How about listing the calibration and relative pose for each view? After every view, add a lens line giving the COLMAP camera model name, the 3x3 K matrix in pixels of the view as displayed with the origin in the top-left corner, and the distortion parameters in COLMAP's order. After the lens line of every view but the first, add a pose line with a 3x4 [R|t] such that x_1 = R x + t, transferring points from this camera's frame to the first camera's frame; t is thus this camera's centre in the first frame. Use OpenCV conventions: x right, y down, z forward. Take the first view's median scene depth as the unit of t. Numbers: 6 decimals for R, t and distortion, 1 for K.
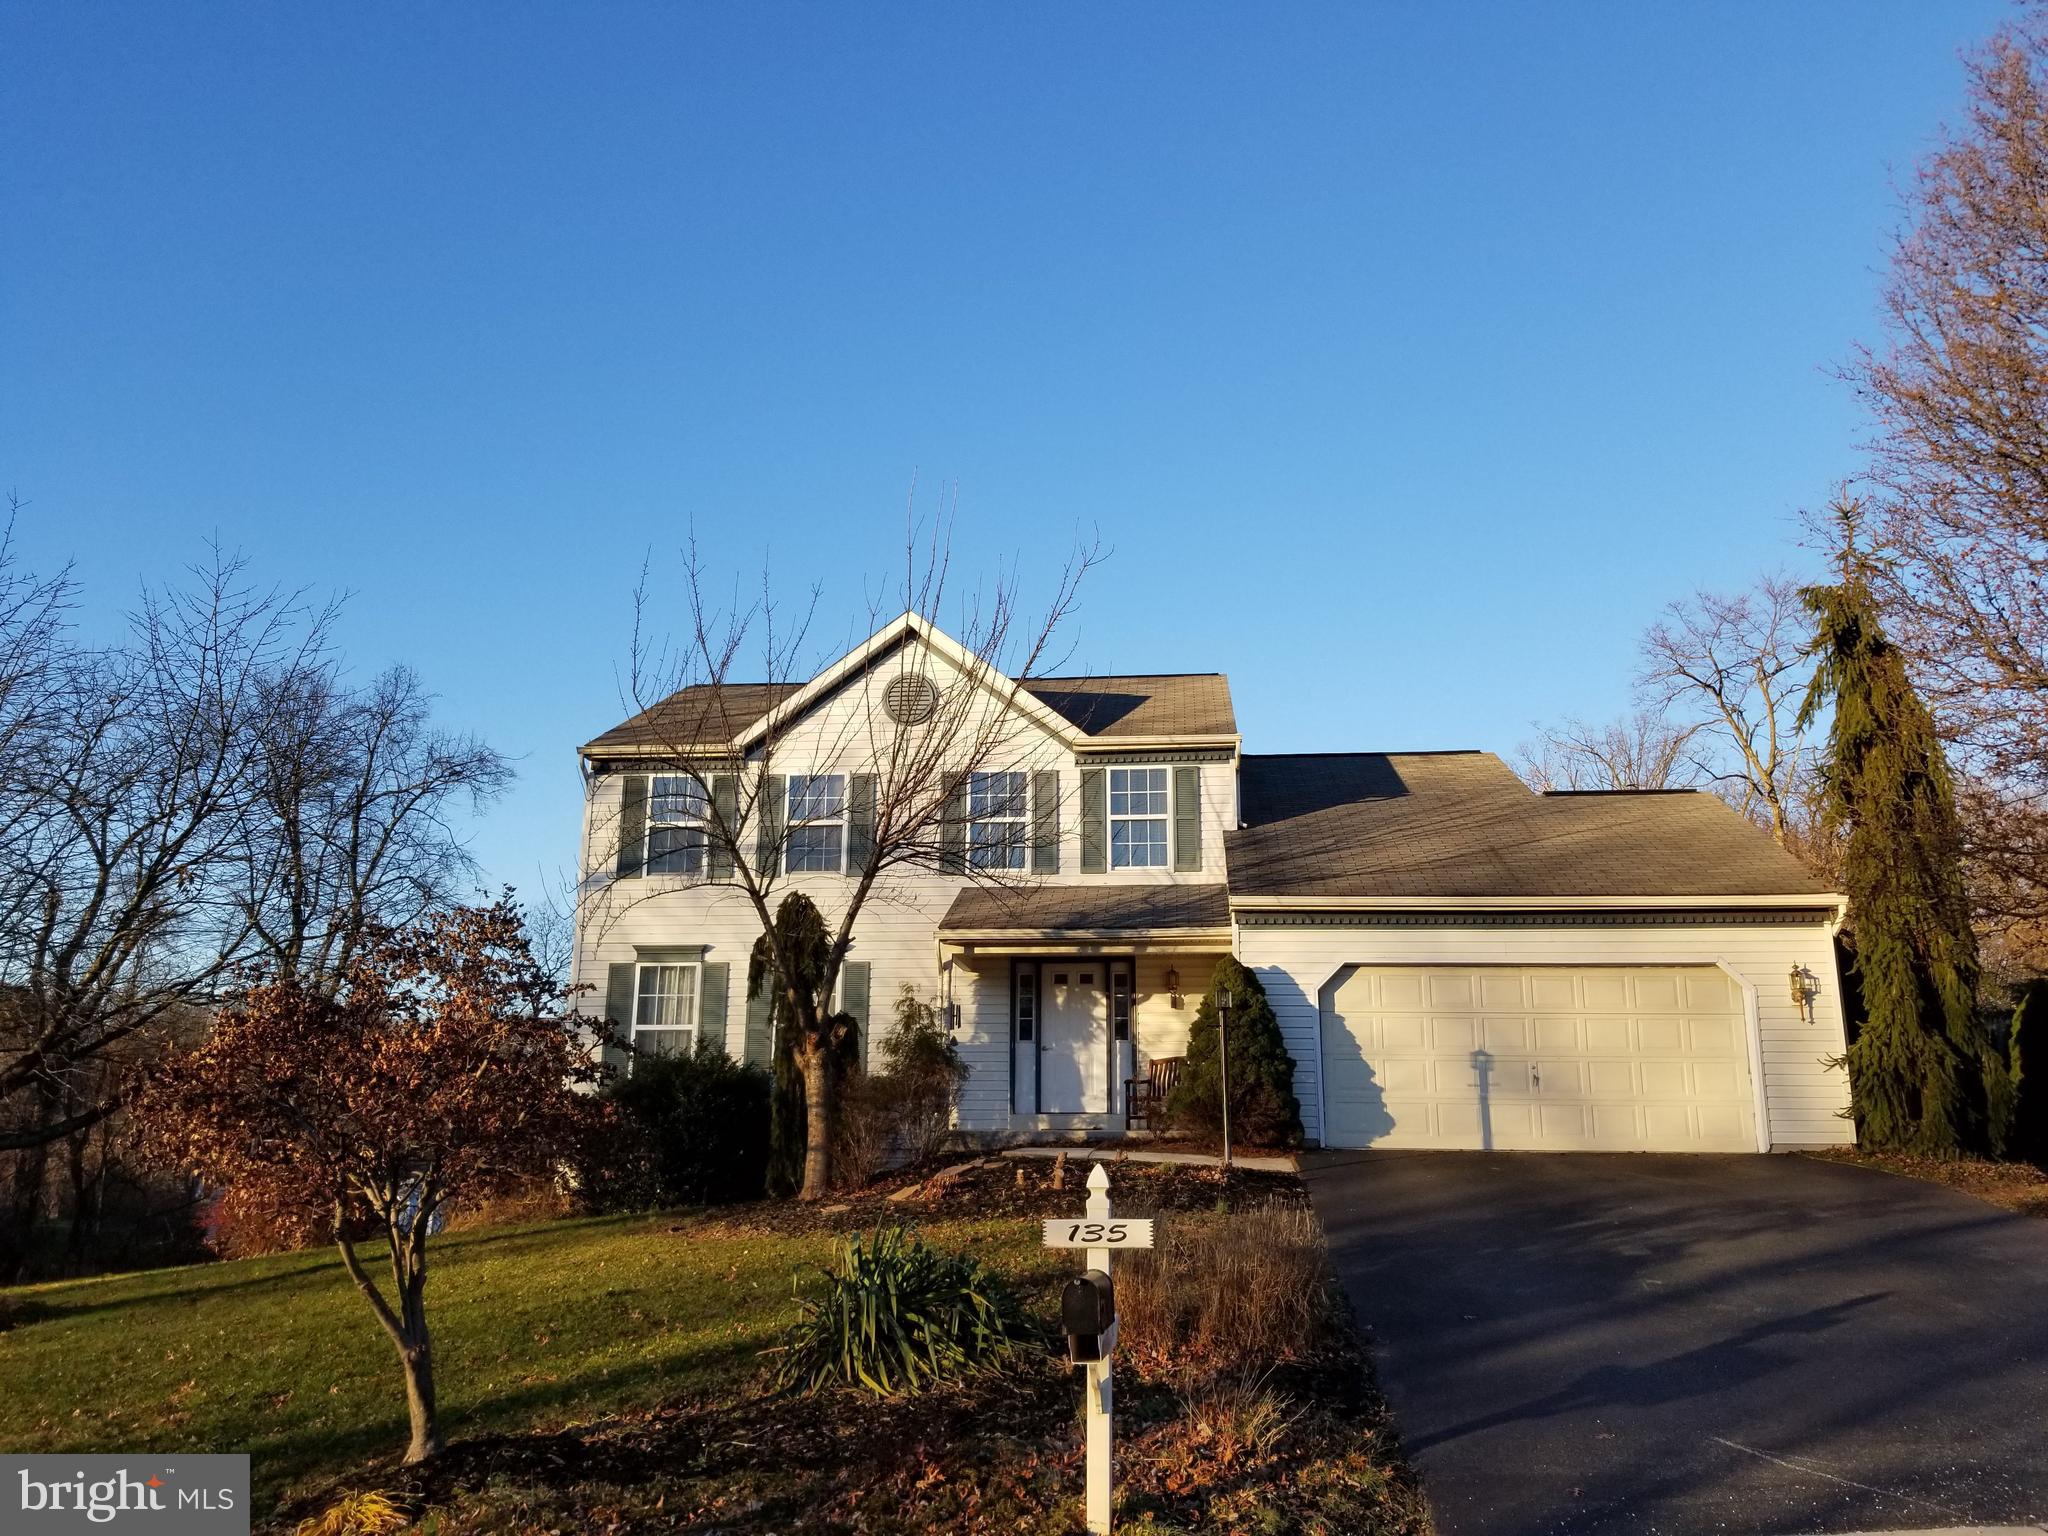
lens RADIAL K [[1591.7, 0, 1024.0], [0, 1591.7, 768.0], [0, 0, 1]] dist [0.116255, -0.246328]
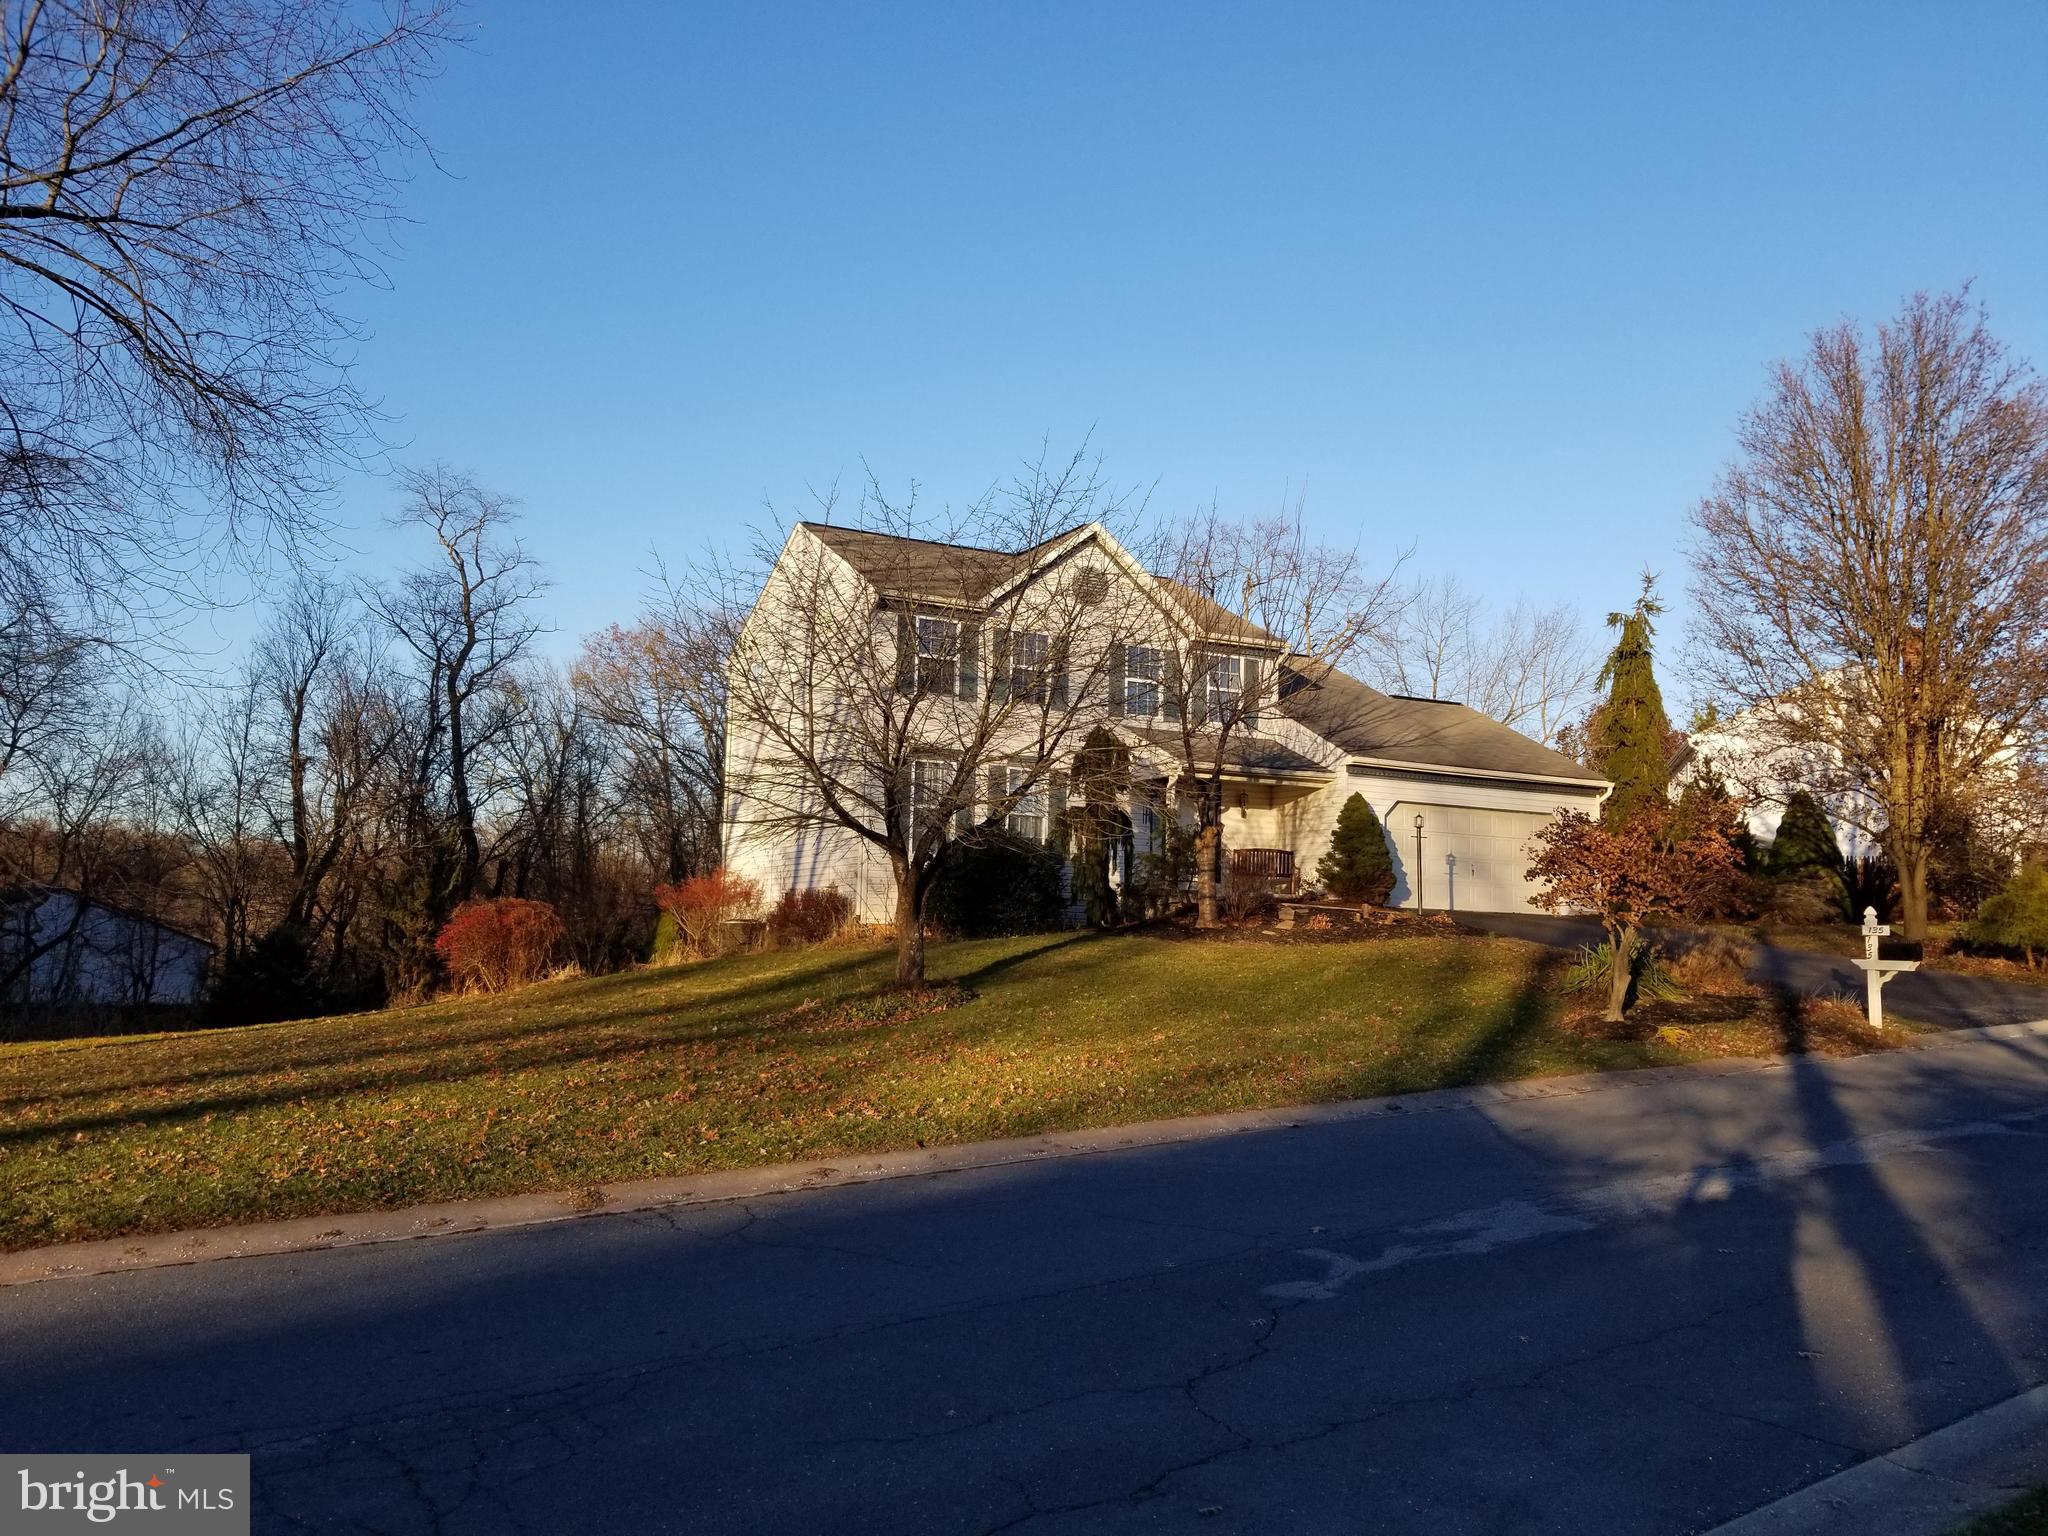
lens RADIAL K [[1591.7, 0, 1024.0], [0, 1591.7, 768.0], [0, 0, 1]] dist [0.116255, -0.246328]
pose [[0.840406, 0.075000, 0.536743, -1.016620], [-0.148667, 0.984290, 0.095239, -0.013240], [-0.521168, -0.159835, 0.838353, -0.198098]]
